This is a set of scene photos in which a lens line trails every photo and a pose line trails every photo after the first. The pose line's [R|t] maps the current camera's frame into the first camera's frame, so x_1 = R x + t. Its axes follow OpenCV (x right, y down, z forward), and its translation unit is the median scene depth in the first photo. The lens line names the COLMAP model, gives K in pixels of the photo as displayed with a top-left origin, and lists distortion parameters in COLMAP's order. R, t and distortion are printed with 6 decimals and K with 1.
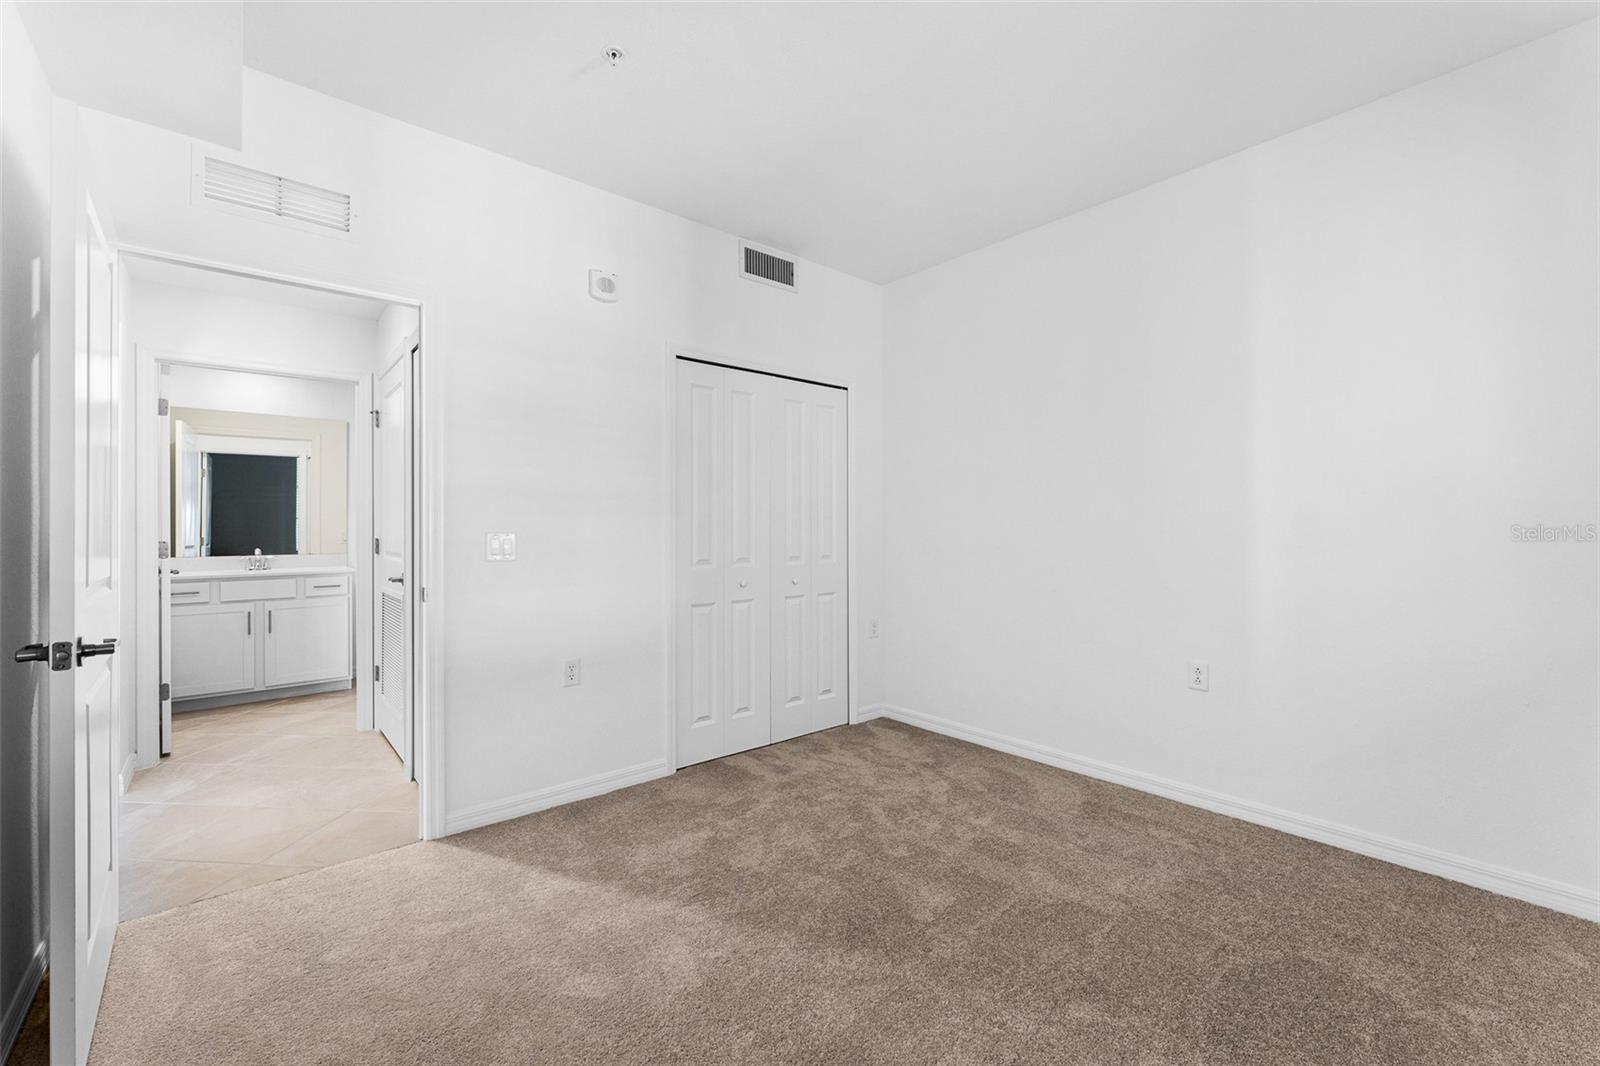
lens RADIAL K [[646.4, 0, 796.8], [0, 646.4, 525.2], [0, 0, 1]] dist [0.001818, 0.000086]
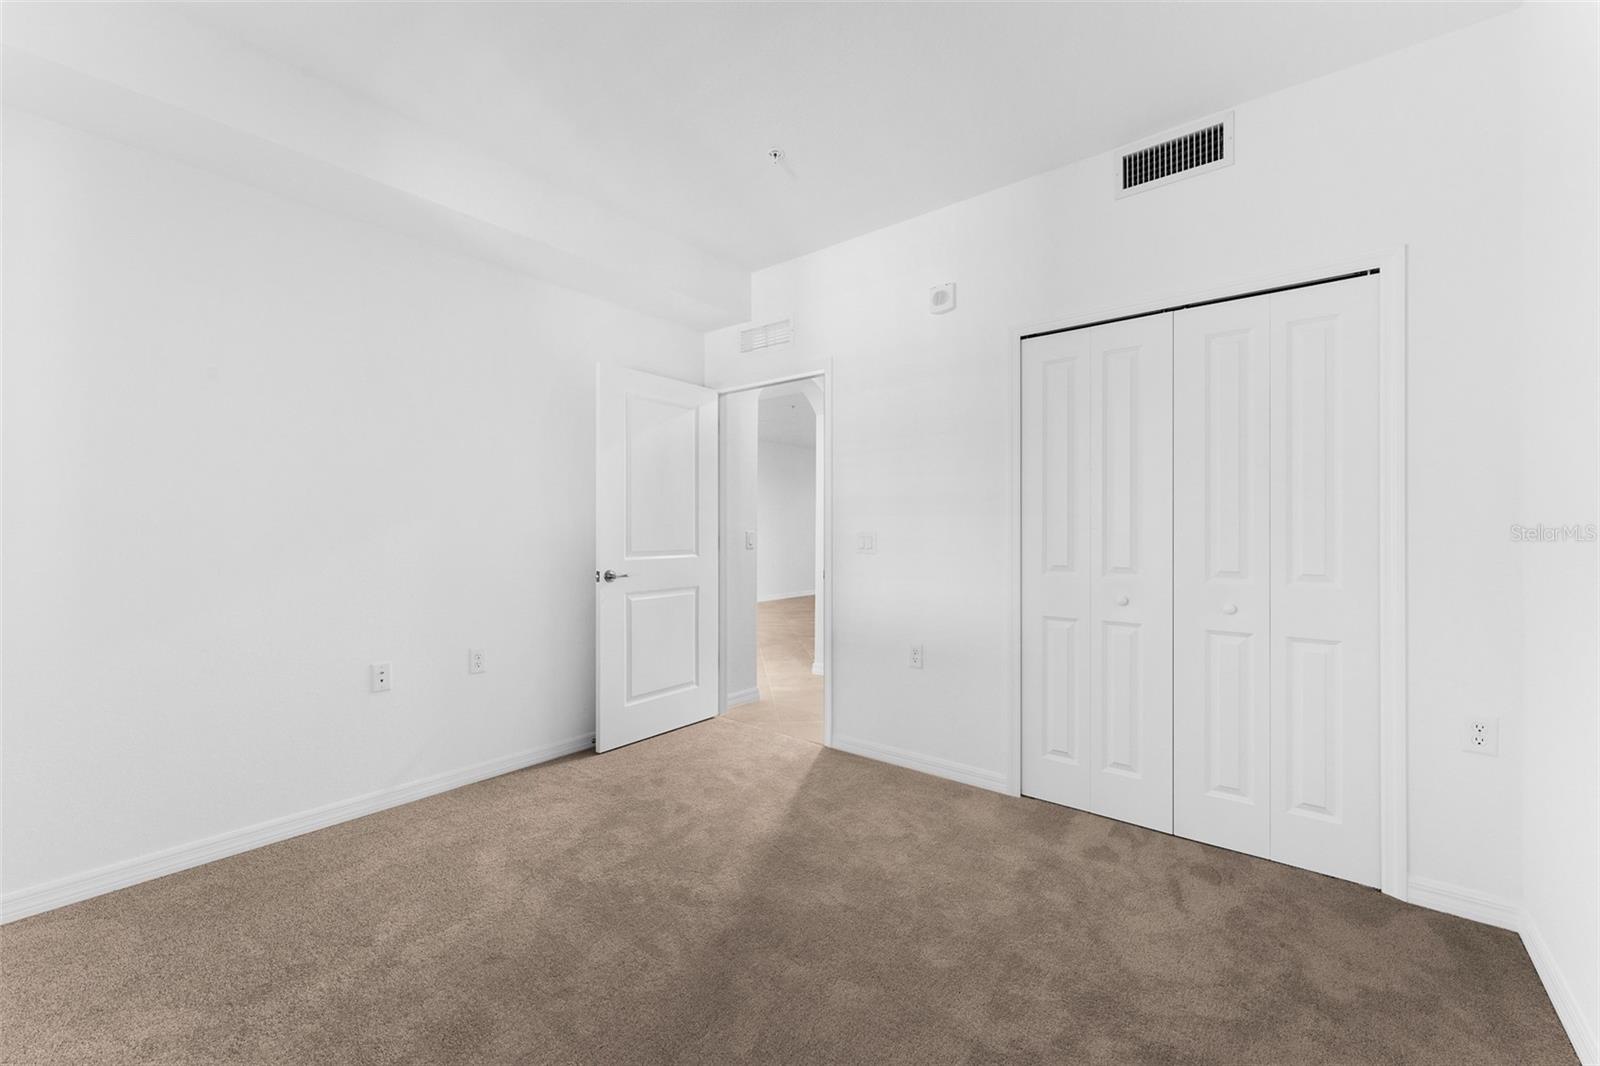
lens RADIAL K [[646.4, 0, 807.7], [0, 646.4, 530.5], [0, 0, 1]] dist [0.001818, 0.000086]
pose [[0.199706, 0.000857, -0.979855, 0.698598], [0.001030, 0.999999, 0.001084, 0.007351], [0.979855, -0.001226, 0.199705, 0.576644]]
